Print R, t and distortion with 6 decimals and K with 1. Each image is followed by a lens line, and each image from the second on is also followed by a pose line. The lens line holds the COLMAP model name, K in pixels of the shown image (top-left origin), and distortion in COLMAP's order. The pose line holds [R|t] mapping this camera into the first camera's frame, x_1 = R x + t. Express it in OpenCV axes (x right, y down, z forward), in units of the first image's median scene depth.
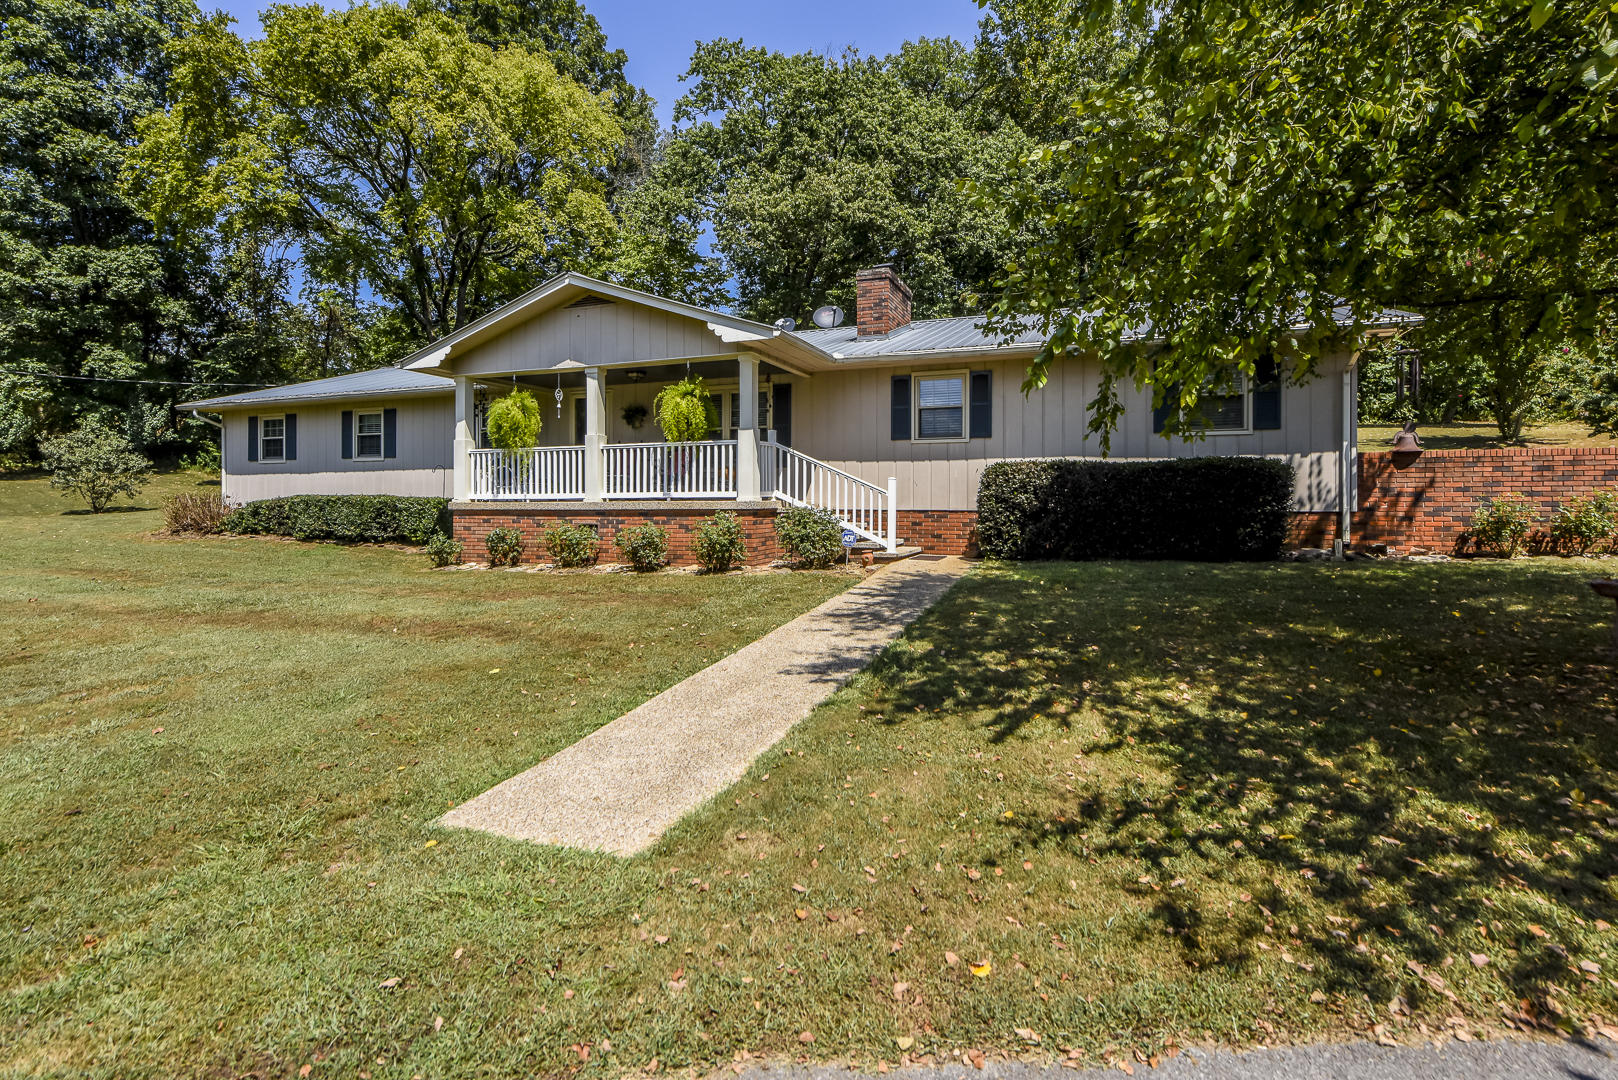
lens RADIAL K [[795.3, 0, 812.9], [0, 795.3, 535.8], [0, 0, 1]] dist [-0.001023, 0.000595]
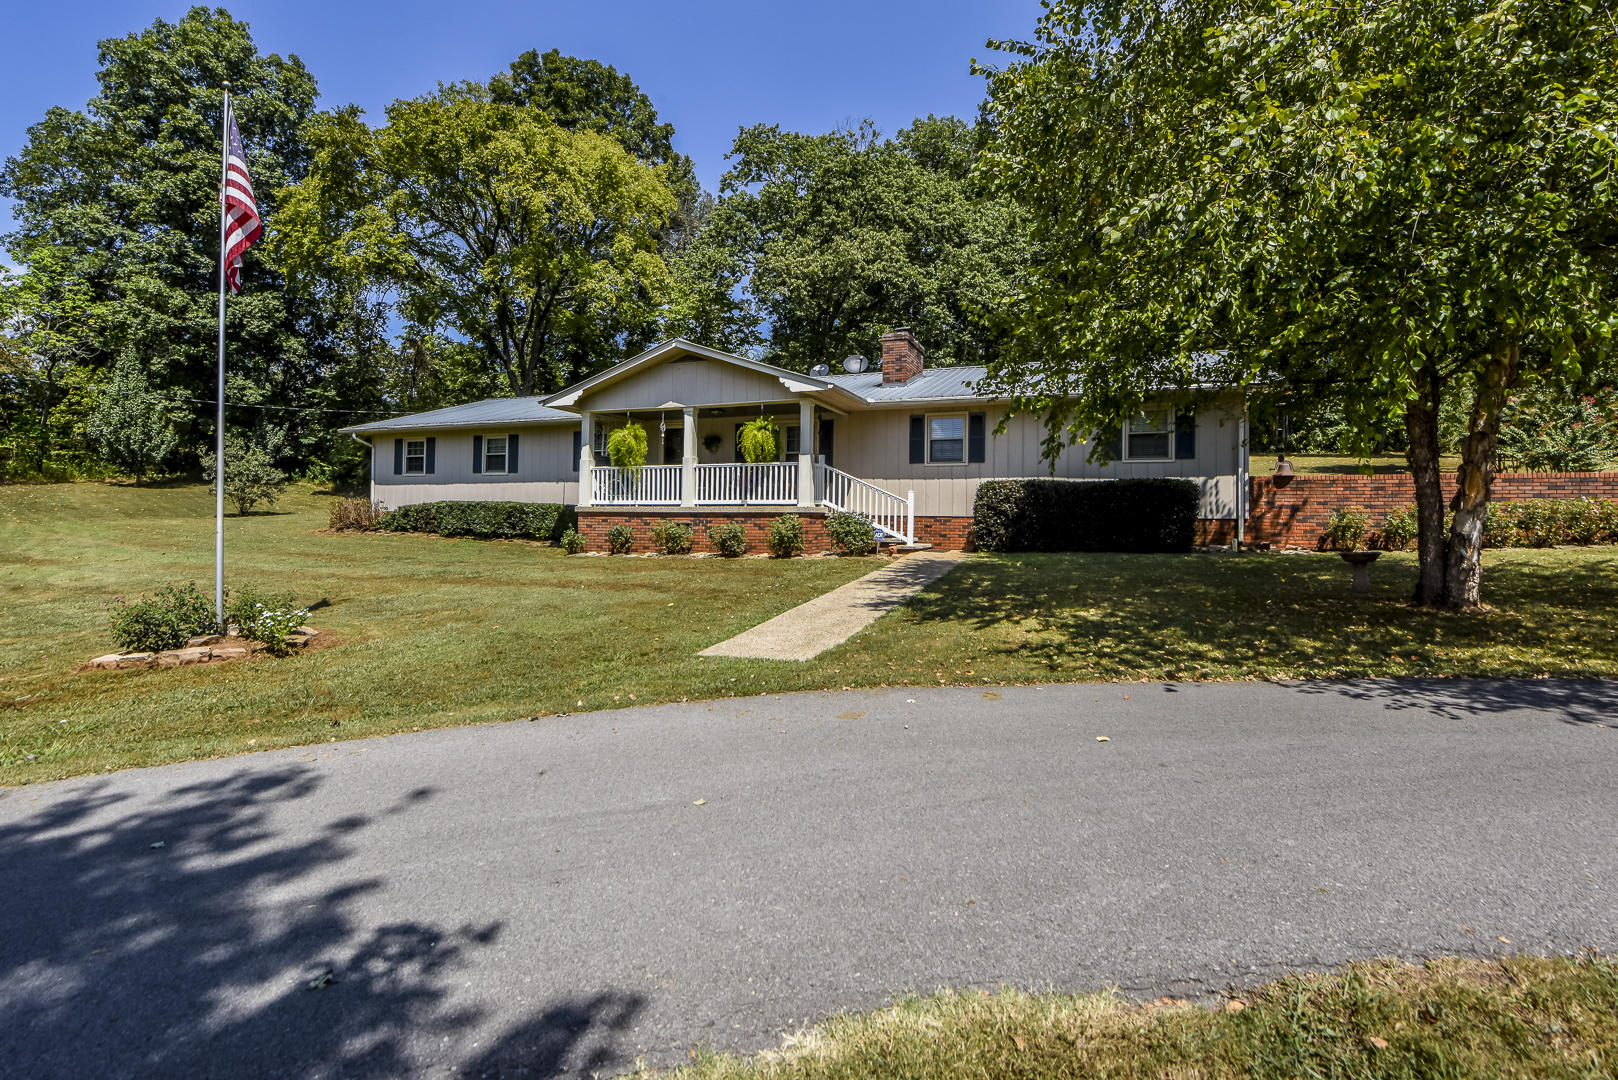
lens RADIAL K [[753.3, 0, 809.0], [0, 753.3, 540.0], [0, 0, 1]] dist [-0.001024, -0.000554]
pose [[0.999840, 0.012041, -0.013200, -0.040776], [-0.012246, 0.999804, -0.015580, 0.023744], [0.013010, 0.015739, 0.999791, -0.208884]]
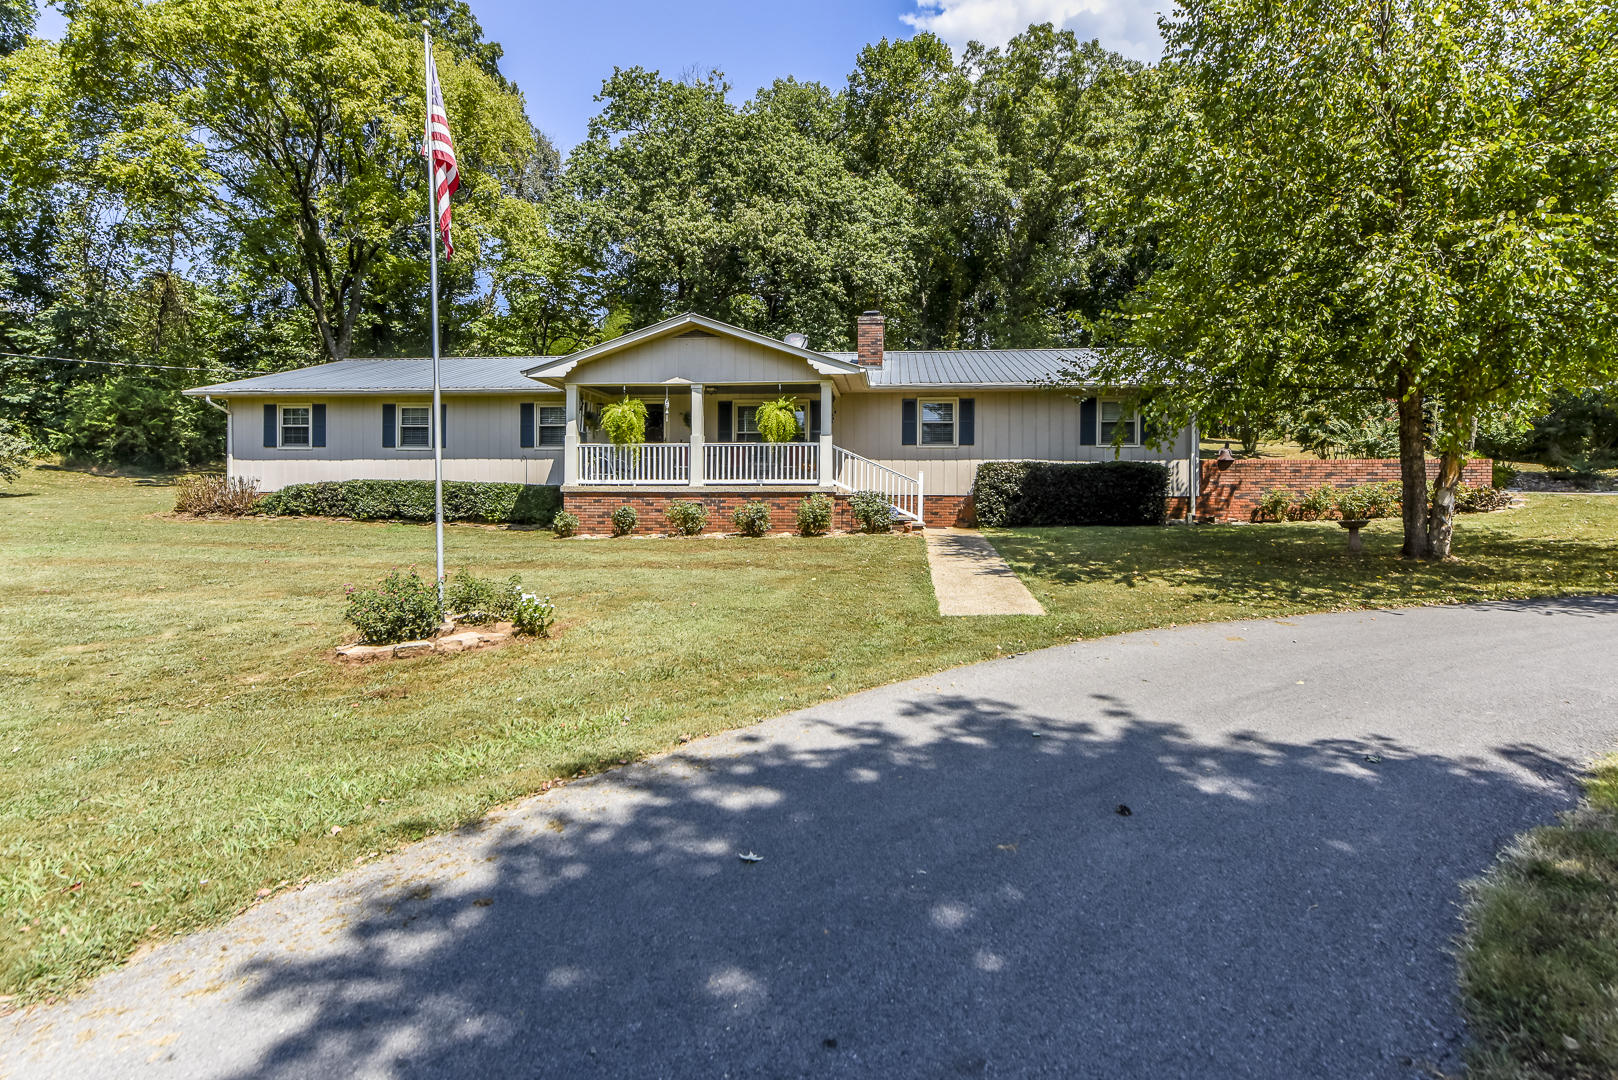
lens RADIAL K [[817.7, 0, 809.0], [0, 817.7, 540.0], [0, 0, 1]] dist [0.019980, -0.000260]
pose [[0.964987, -0.005667, 0.262235, -0.345648], [0.004951, 0.999982, 0.003392, 0.032348], [-0.262250, -0.001975, 0.964998, -0.270610]]
